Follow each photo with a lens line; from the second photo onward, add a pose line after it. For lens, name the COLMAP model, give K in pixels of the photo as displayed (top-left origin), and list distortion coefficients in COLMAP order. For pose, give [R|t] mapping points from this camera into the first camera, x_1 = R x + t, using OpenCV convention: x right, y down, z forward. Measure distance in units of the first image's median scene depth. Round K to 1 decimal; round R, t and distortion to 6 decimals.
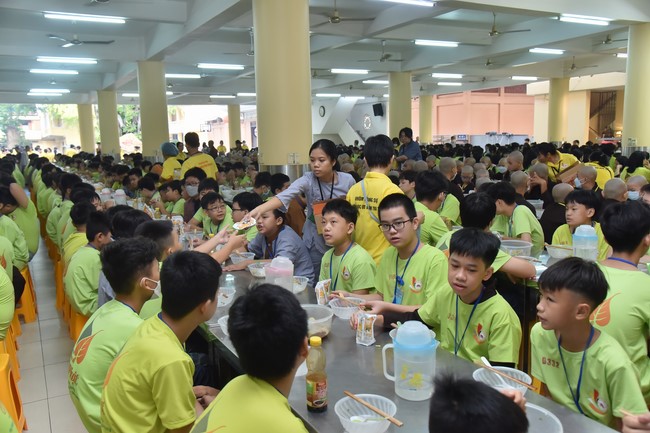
lens RADIAL K [[581.5, 0, 324.6], [0, 581.5, 226.1], [0, 0, 1]] dist [0.008329, 0.012363]
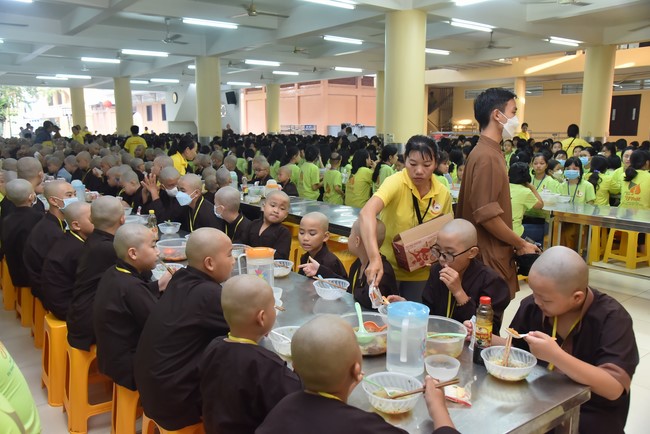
lens RADIAL K [[546.6, 0, 325.0], [0, 546.6, 217.0], [0, 0, 1]] dist [0.002200, 0.001958]
pose [[0.987436, -0.003757, 0.157973, 0.114914], [0.001520, 0.999897, 0.014278, -0.012297], [-0.158011, -0.013859, 0.987340, 0.064078]]
